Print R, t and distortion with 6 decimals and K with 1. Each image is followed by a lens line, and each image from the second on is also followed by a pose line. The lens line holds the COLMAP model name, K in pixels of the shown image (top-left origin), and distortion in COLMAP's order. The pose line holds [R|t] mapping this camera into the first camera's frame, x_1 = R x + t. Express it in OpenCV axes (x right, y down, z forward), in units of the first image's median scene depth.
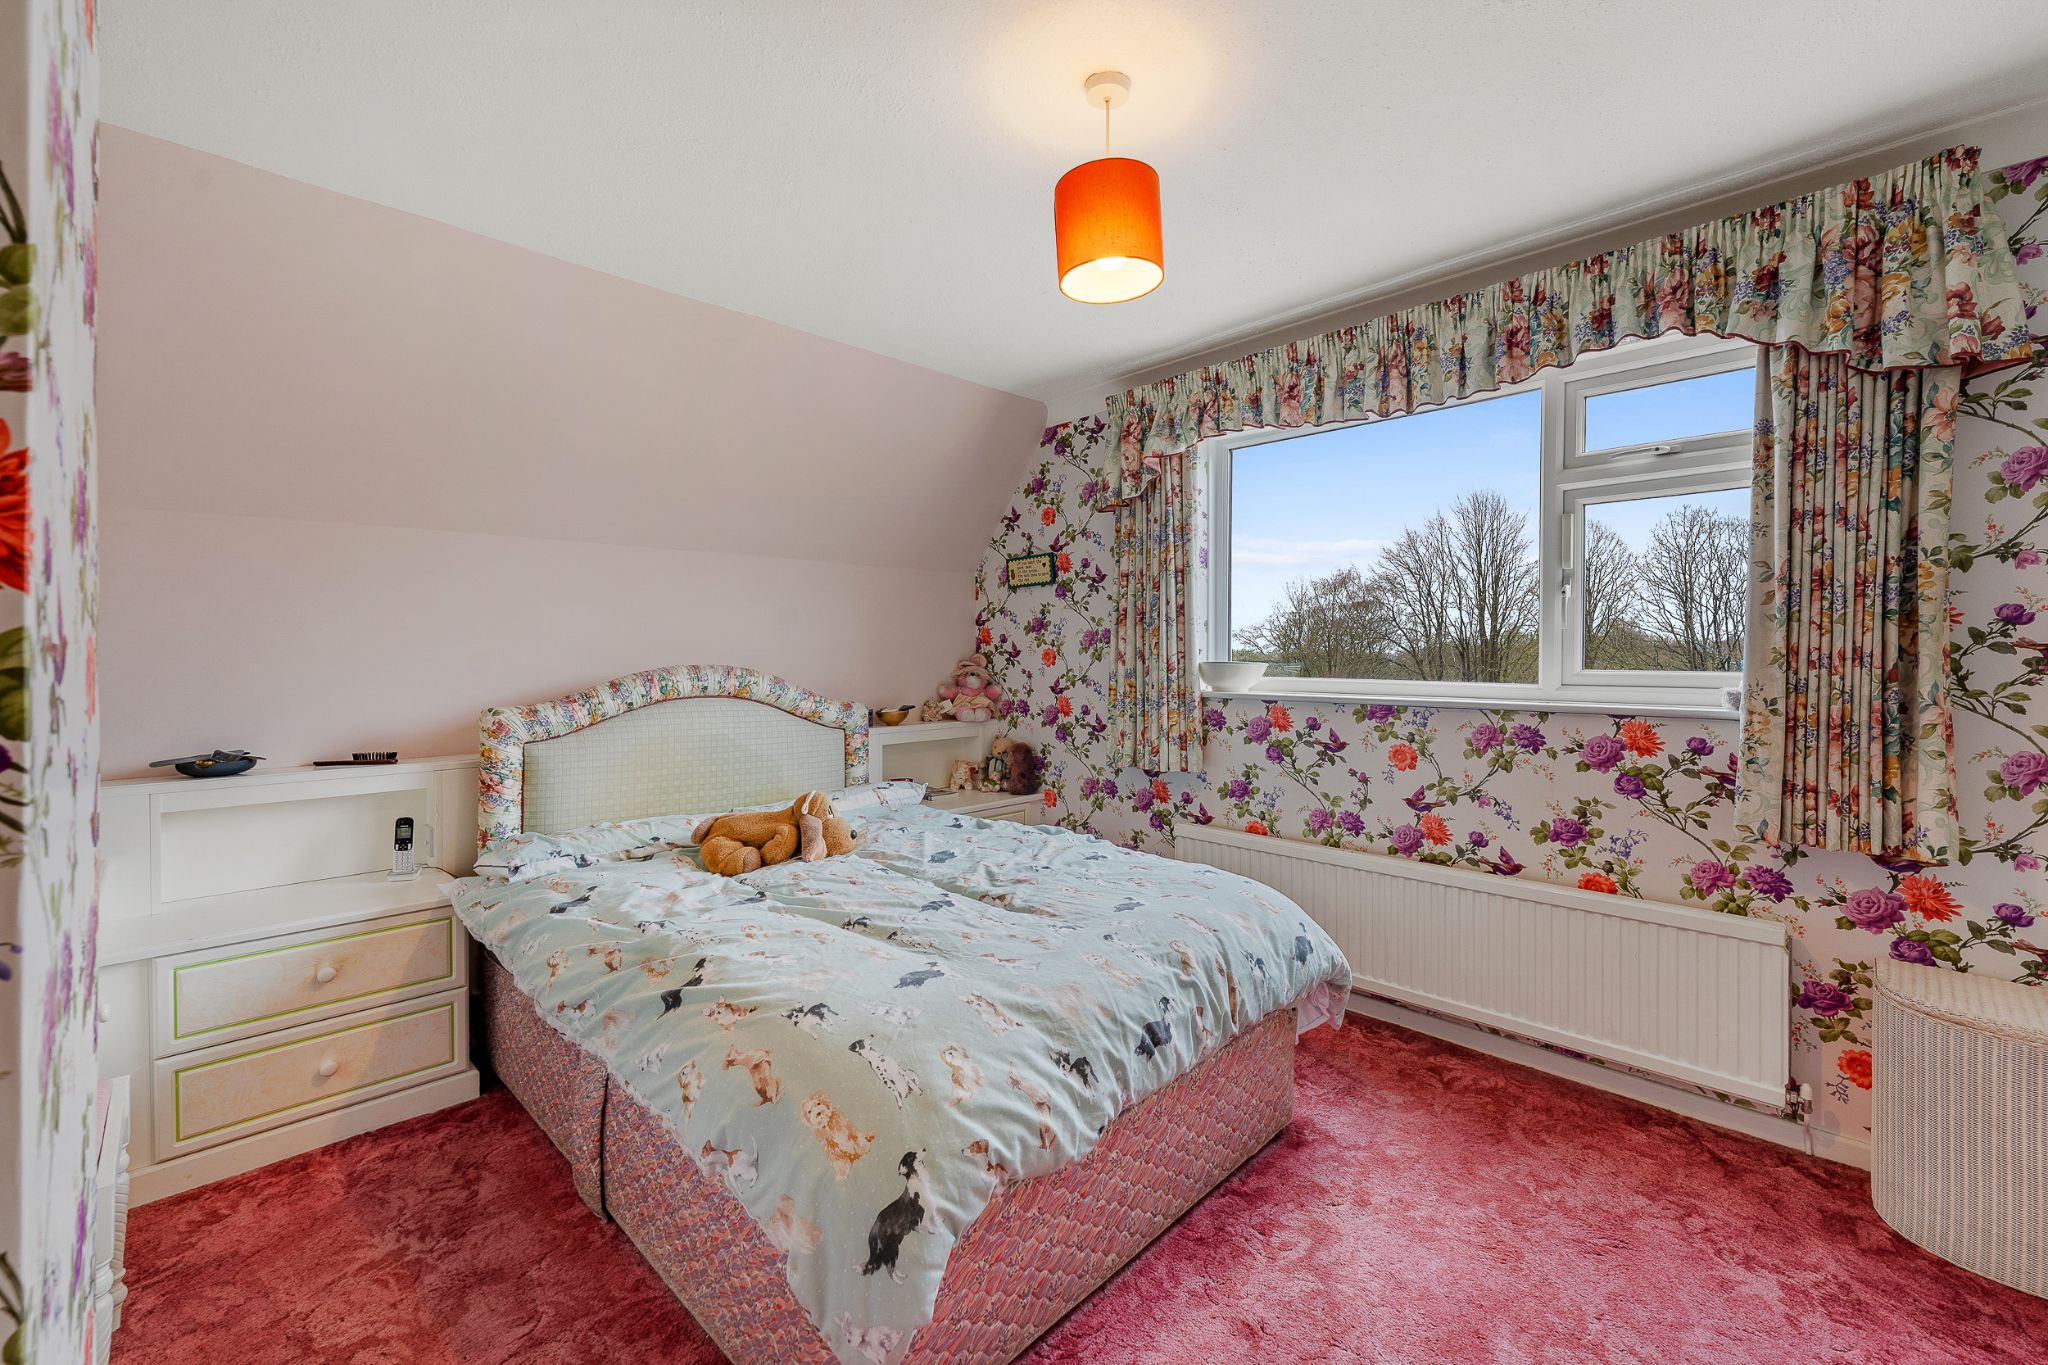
lens RADIAL K [[835.6, 0, 1028.9], [0, 835.6, 671.4], [0, 0, 1]] dist [-0.000826, 0.000429]
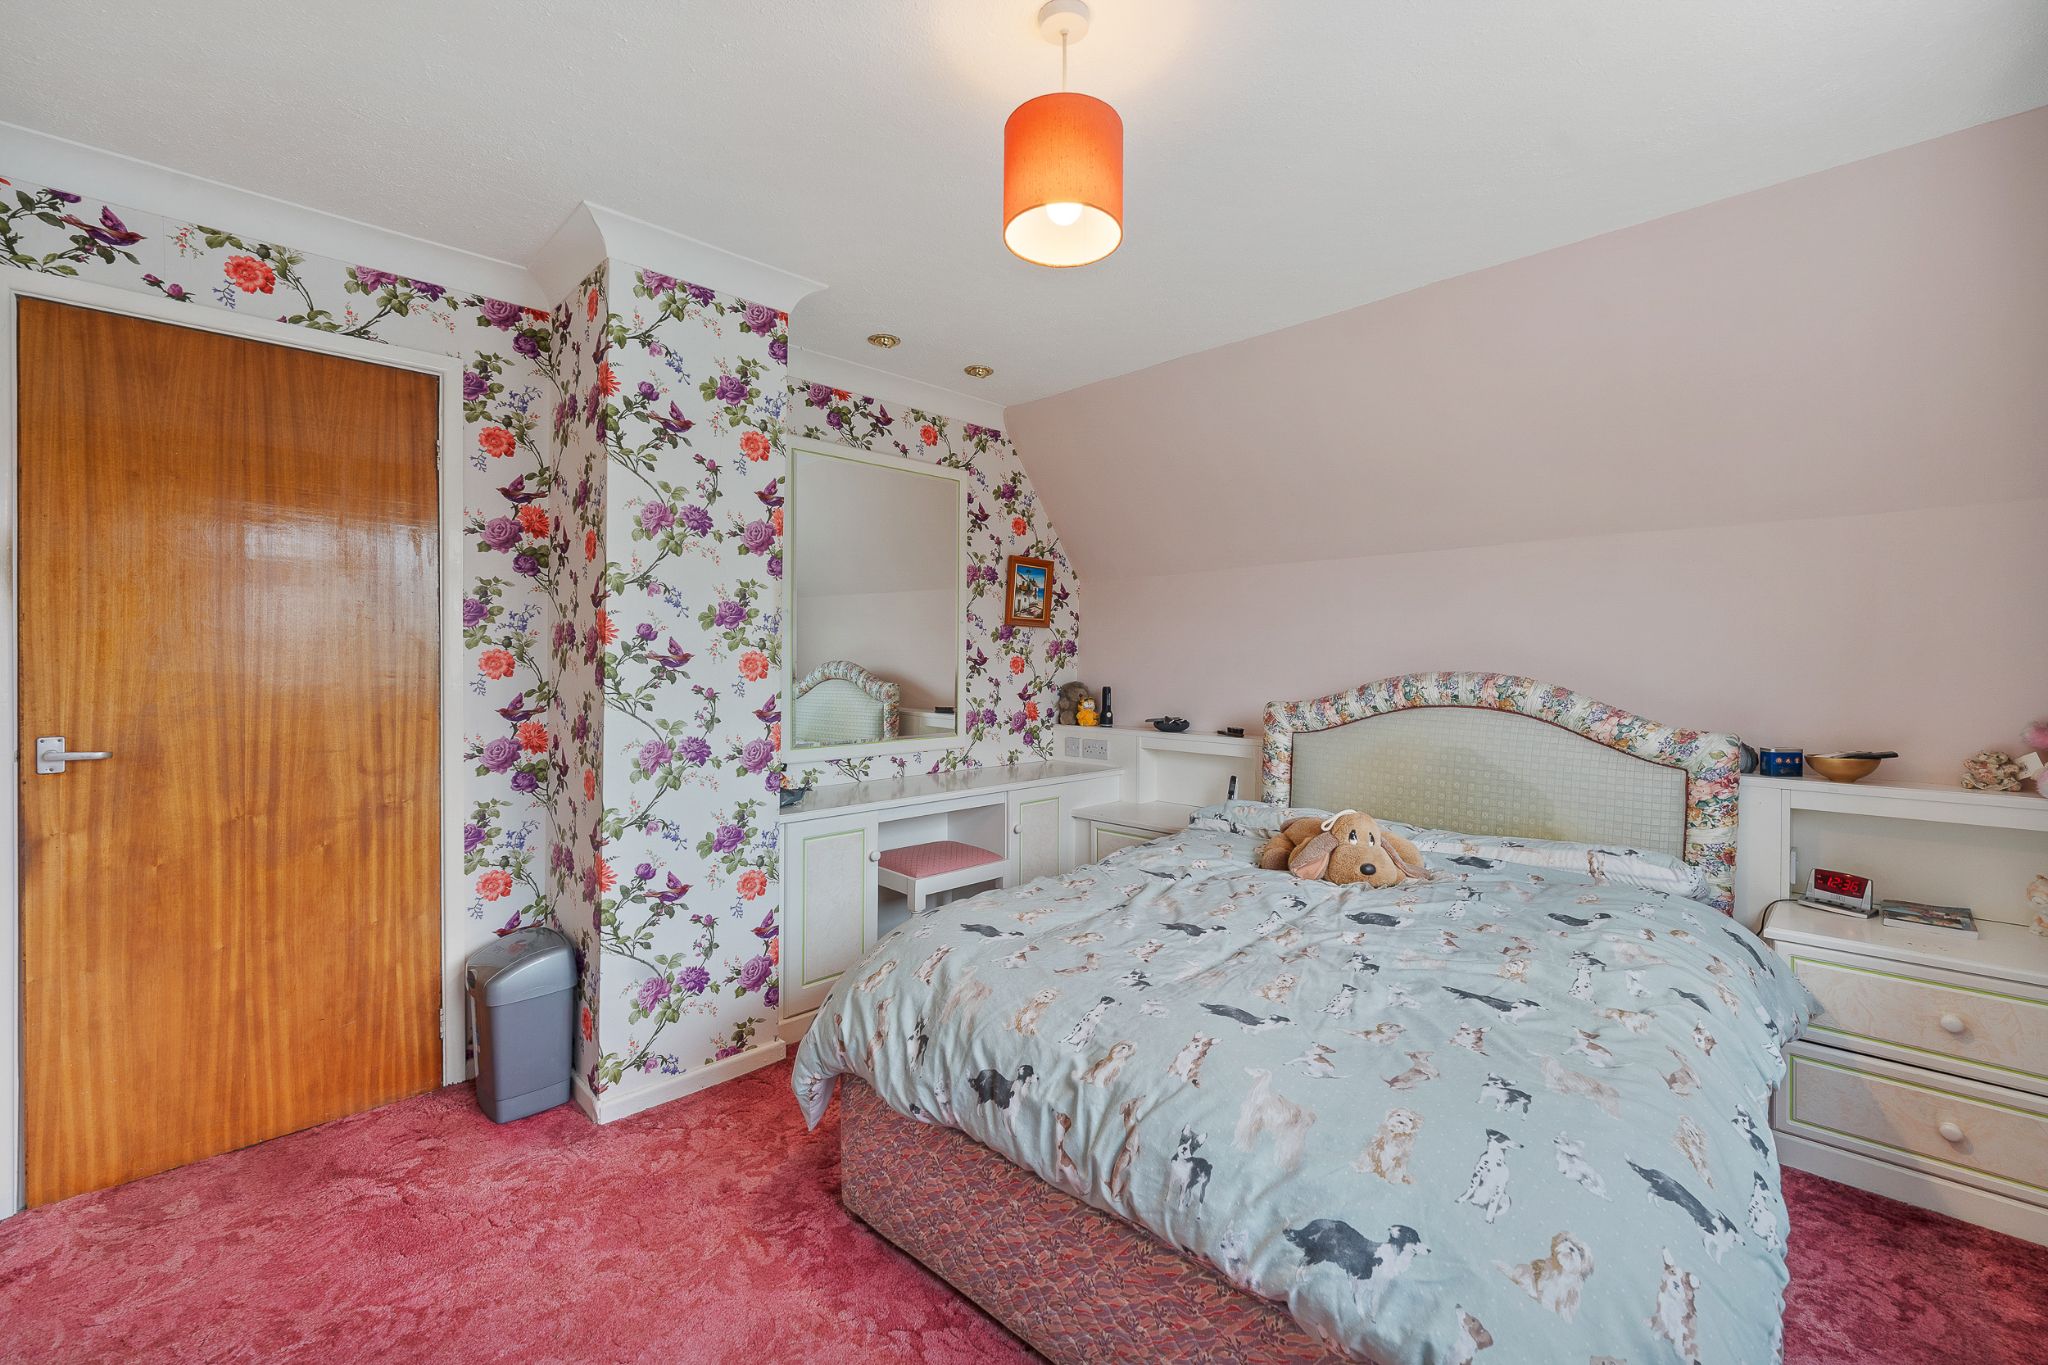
lens RADIAL K [[835.6, 0, 1027.6], [0, 835.6, 673.1], [0, 0, 1]] dist [-0.000826, 0.000429]
pose [[0.021414, 0.019224, -0.999586, 0.659726], [-0.021939, 0.999583, 0.018754, -0.016745], [0.999530, 0.021528, 0.021827, 0.638183]]
